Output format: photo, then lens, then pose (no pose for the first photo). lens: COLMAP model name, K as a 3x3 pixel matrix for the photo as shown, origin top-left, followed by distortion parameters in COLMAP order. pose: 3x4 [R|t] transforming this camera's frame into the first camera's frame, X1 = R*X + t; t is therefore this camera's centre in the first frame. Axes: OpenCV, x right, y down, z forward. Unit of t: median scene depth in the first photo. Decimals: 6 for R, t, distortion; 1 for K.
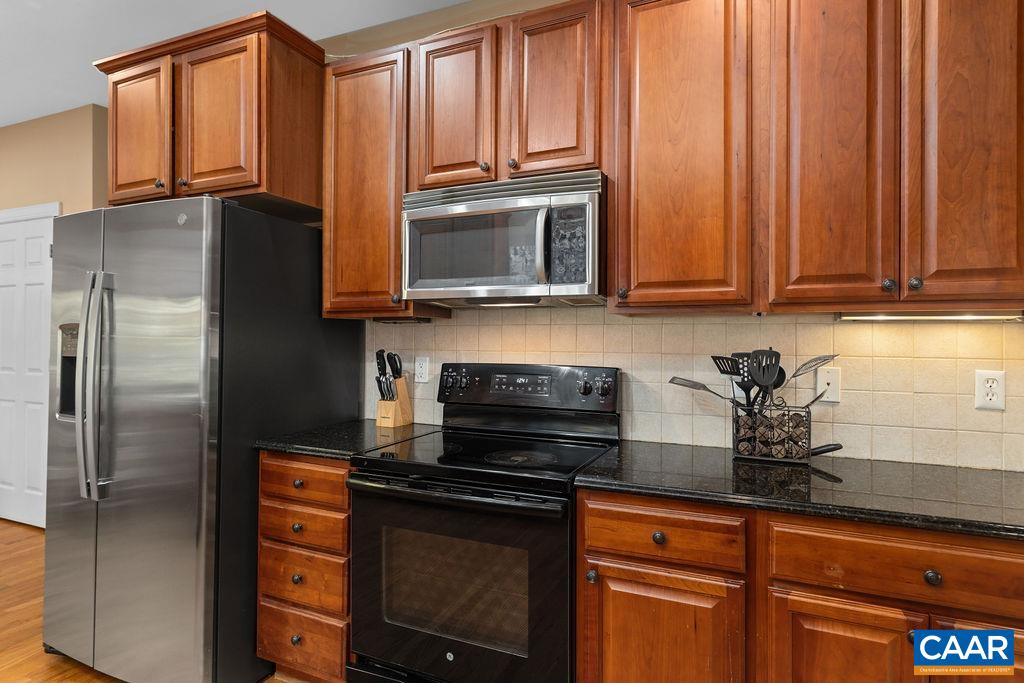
lens RADIAL K [[550.9, 0, 514.2], [0, 550.9, 336.2], [0, 0, 1]] dist [0.003911, 0.000845]
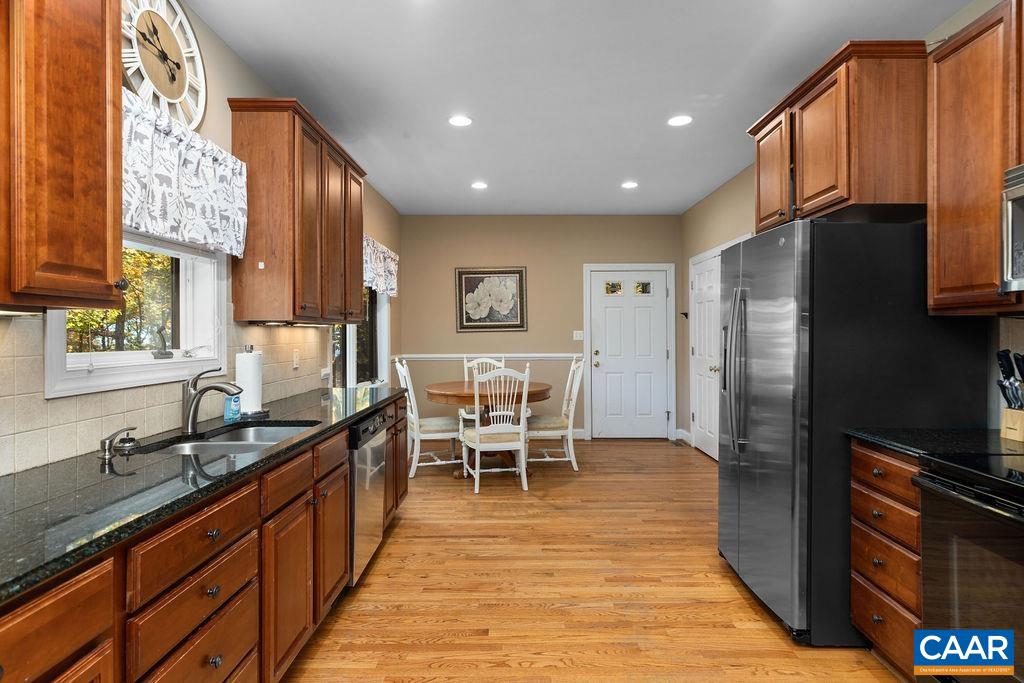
lens RADIAL K [[550.9, 0, 514.2], [0, 550.9, 336.2], [0, 0, 1]] dist [0.003911, 0.000845]
pose [[0.397373, -0.001522, -0.917656, 0.271426], [0.006265, 0.999980, 0.001054, -0.002321], [0.917636, -0.006168, 0.397375, -0.056679]]
